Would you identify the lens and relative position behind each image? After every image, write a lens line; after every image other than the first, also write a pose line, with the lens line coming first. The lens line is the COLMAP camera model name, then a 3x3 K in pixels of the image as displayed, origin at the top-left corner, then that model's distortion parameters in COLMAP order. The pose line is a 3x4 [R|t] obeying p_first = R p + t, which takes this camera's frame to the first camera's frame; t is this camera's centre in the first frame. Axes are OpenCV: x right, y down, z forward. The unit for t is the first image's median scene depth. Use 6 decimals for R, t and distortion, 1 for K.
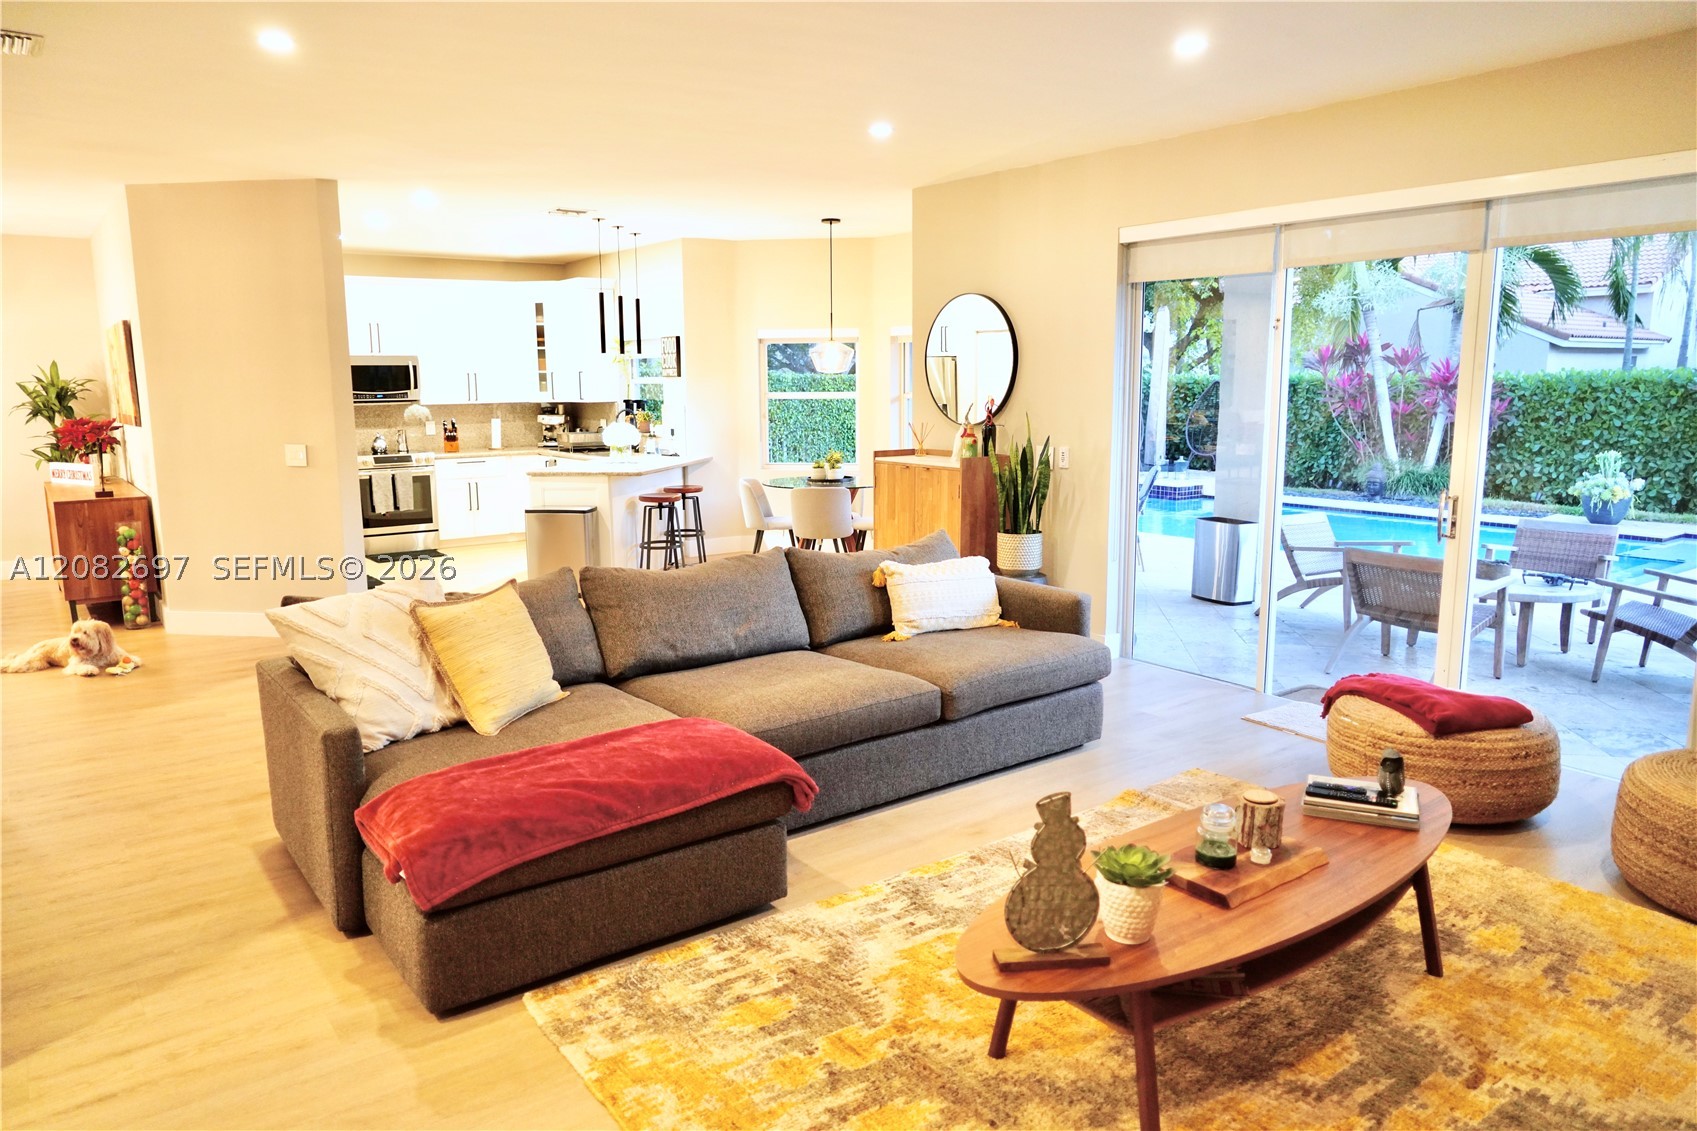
lens RADIAL K [[1119.2, 0, 849.5], [0, 1119.2, 566.1], [0, 0, 1]] dist [-0.031605, 0.003930]
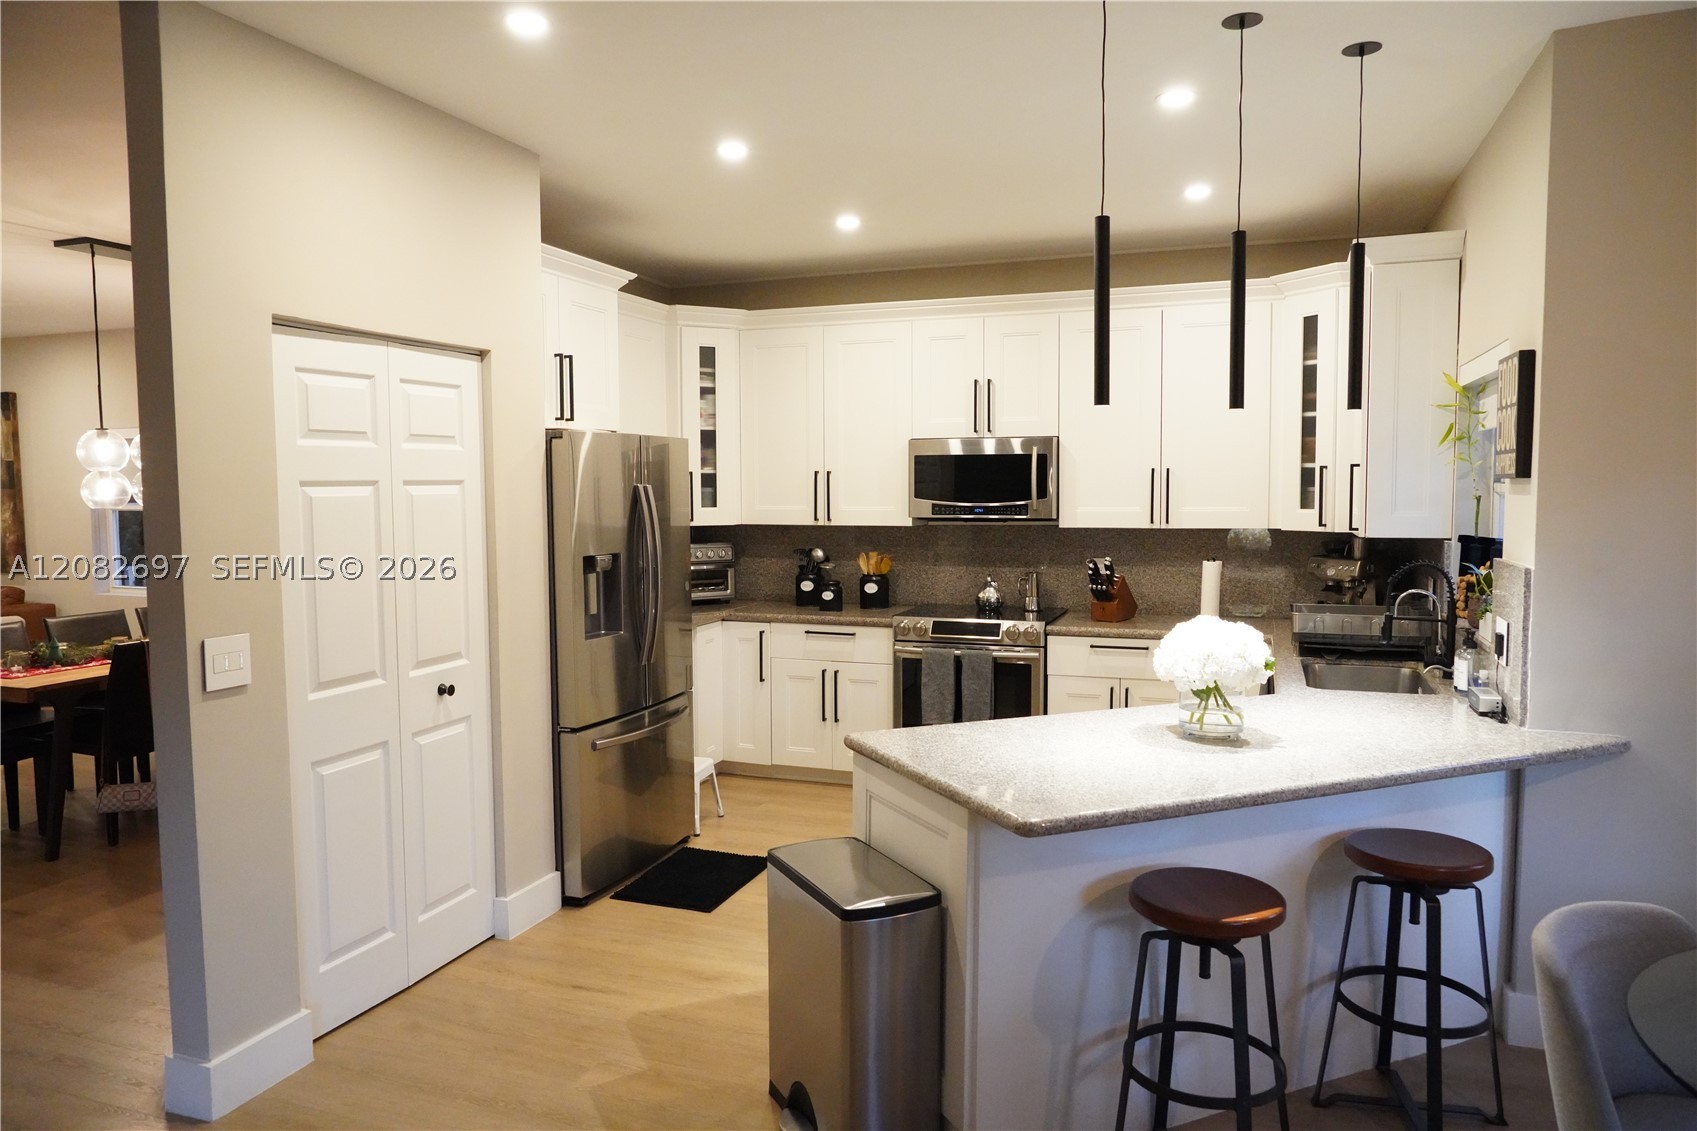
lens RADIAL K [[1119.2, 0, 845.6], [0, 1119.2, 563.8], [0, 0, 1]] dist [-0.031605, 0.003930]
pose [[0.540768, 0.065163, -0.838644, 0.007014], [-0.139657, 0.990113, -0.013120, -0.104108], [0.829497, 0.124217, 0.544522, 0.612386]]
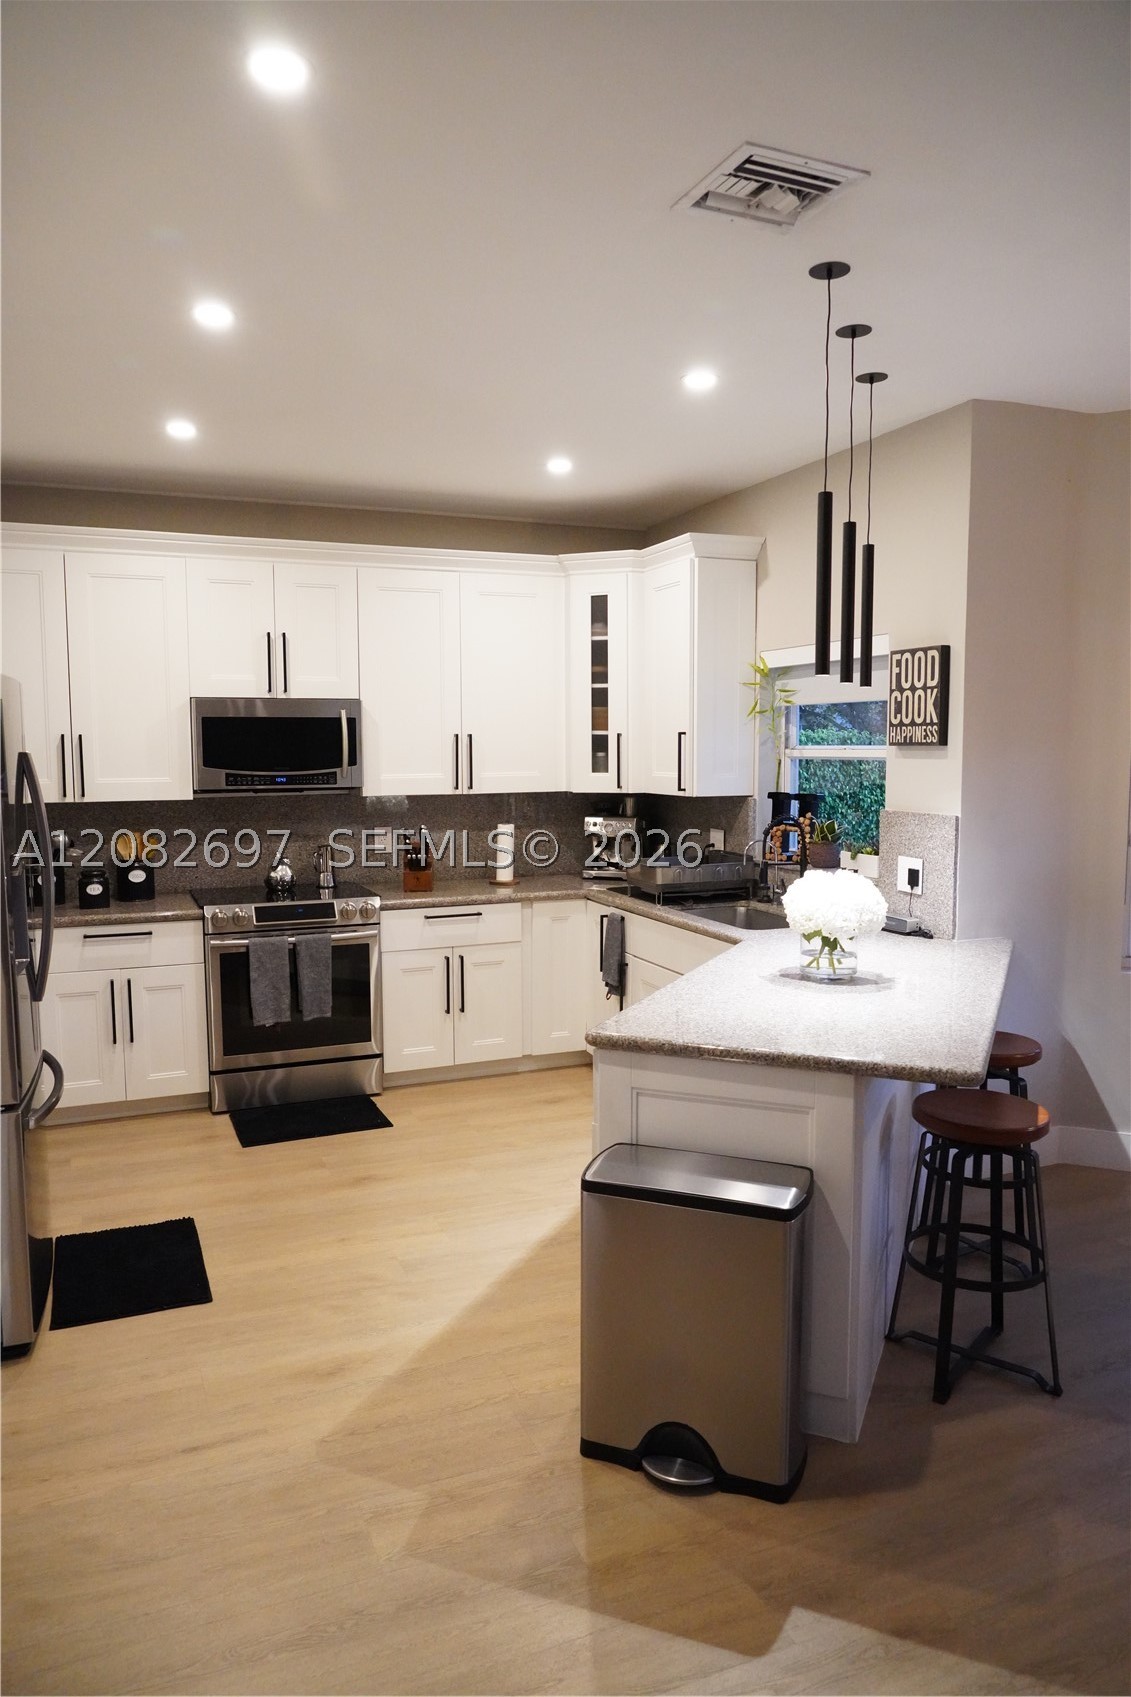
lens RADIAL K [[1119.2, 0, 564.3], [0, 1119.2, 857.0], [0, 0, 1]] dist [-0.031605, 0.003930]
pose [[0.967897, 0.029796, -0.249573, -0.167379], [-0.046735, 0.996968, -0.062222, -0.088709], [0.246962, 0.071889, 0.966355, 0.526550]]
